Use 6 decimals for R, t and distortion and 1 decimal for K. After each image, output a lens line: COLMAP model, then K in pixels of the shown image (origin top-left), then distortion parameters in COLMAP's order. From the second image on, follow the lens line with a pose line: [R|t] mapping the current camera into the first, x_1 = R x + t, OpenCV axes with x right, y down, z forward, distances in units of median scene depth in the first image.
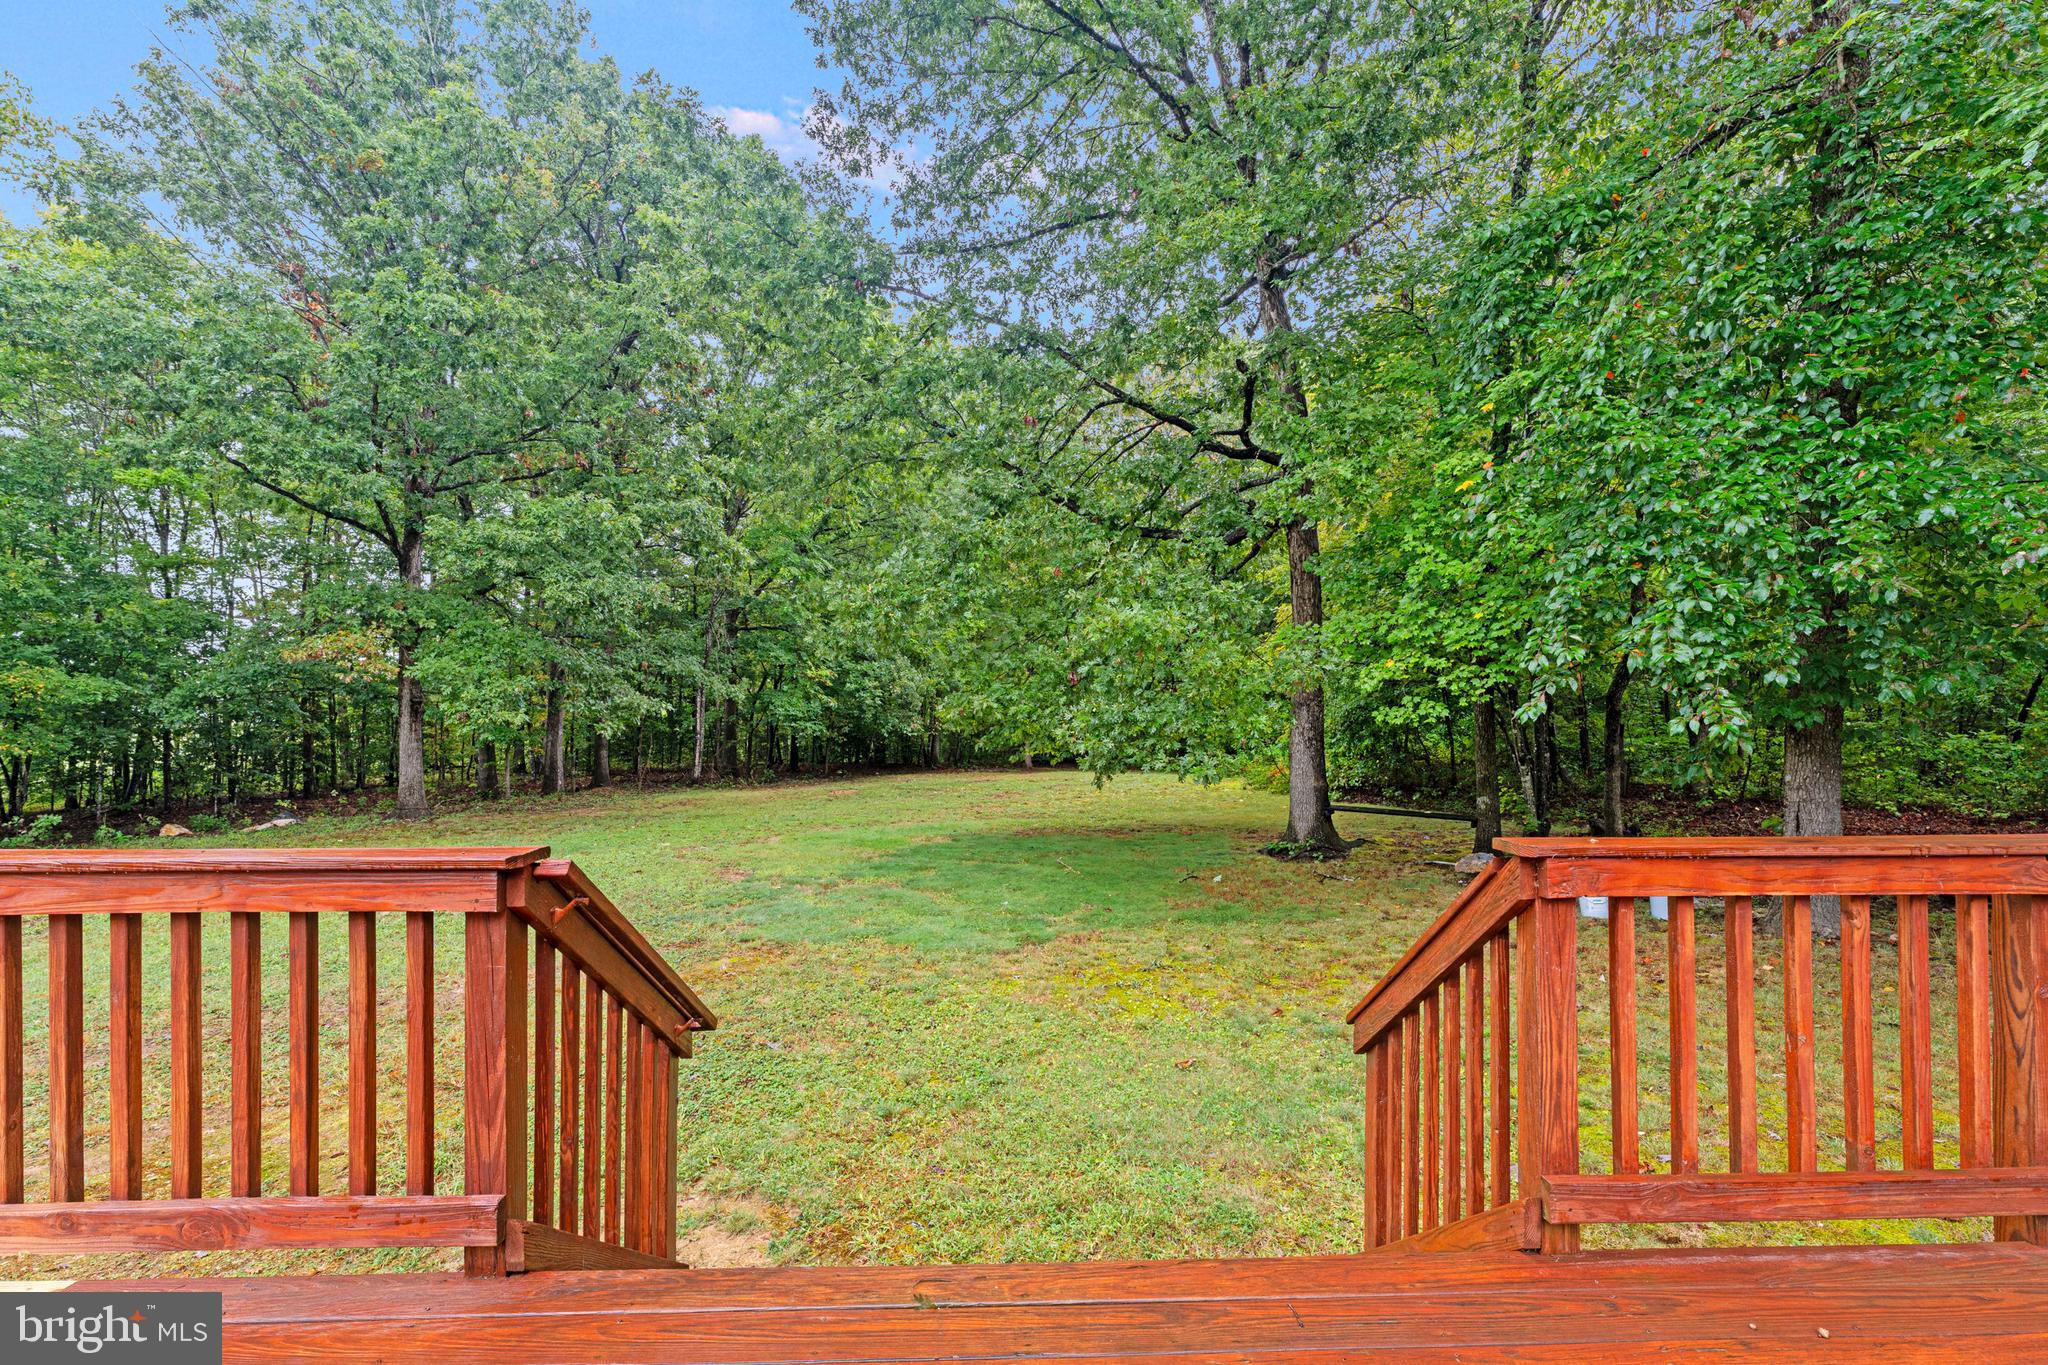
lens RADIAL K [[911.1, 0, 1022.3], [0, 911.1, 694.1], [0, 0, 1]] dist [0.001355, 0.000215]
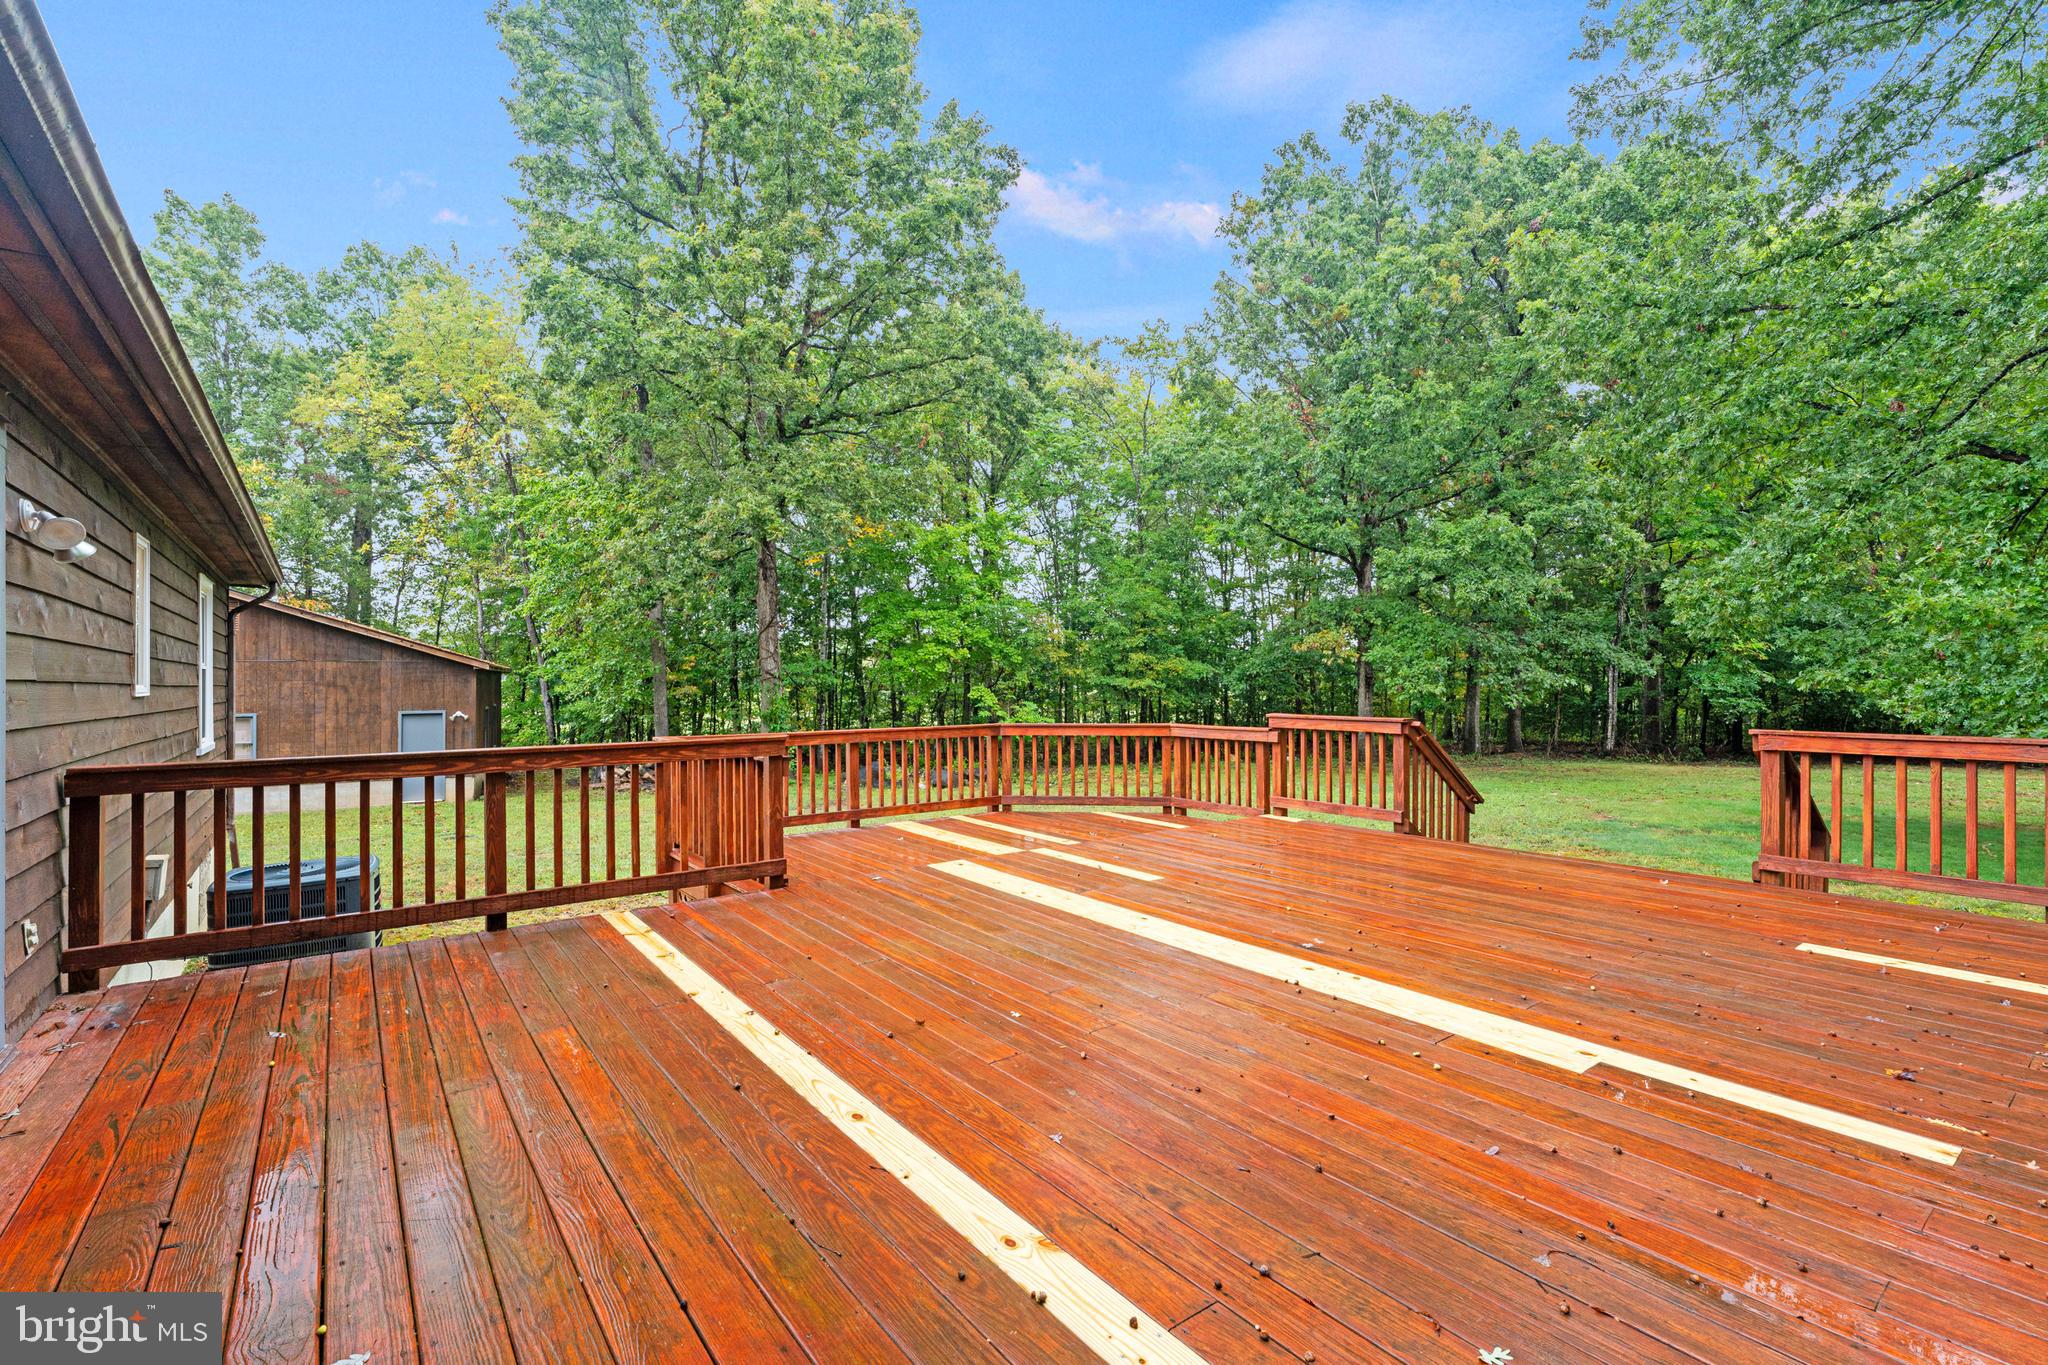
lens RADIAL K [[905.2, 0, 1025.7], [0, 905.2, 678.9], [0, 0, 1]] dist [-0.000833, -0.000009]
pose [[0.585615, -0.000449, -0.810589, 0.157180], [0.008614, 0.999947, 0.005670, -0.001737], [0.810544, -0.010303, 0.585587, -0.248235]]
